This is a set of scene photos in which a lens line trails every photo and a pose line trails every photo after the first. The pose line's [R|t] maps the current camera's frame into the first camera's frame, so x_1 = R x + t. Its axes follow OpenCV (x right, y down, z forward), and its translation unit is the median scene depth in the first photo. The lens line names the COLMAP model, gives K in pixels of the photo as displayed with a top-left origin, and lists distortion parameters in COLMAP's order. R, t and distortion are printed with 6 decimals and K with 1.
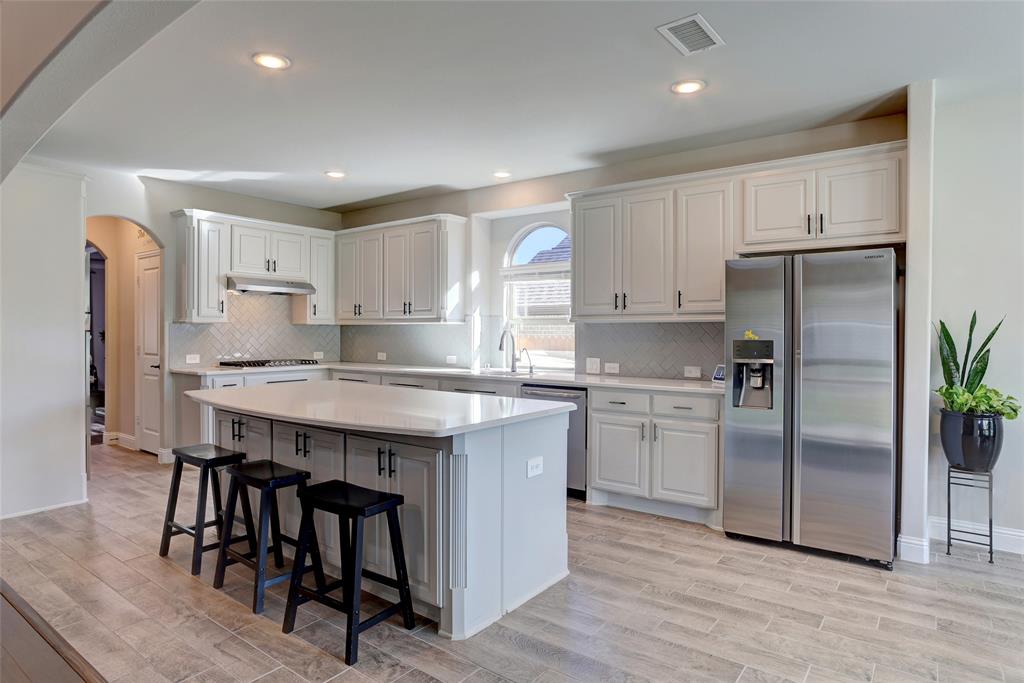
lens RADIAL K [[580.3, 0, 505.1], [0, 580.3, 334.2], [0, 0, 1]] dist [-0.040886, 0.019412]
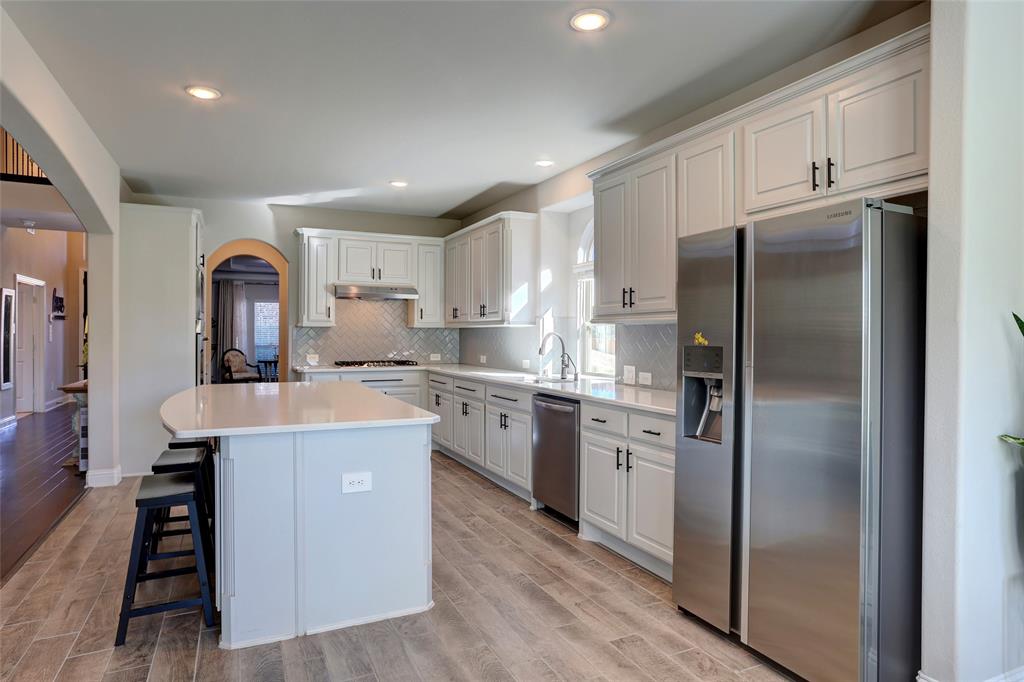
lens RADIAL K [[580.3, 0, 508.8], [0, 580.3, 331.3], [0, 0, 1]] dist [-0.040886, 0.019412]
pose [[0.889460, -0.001121, -0.457012, 0.366222], [-0.004403, 0.999930, -0.011023, 0.000836], [0.456993, 0.011817, 0.889392, 0.163680]]
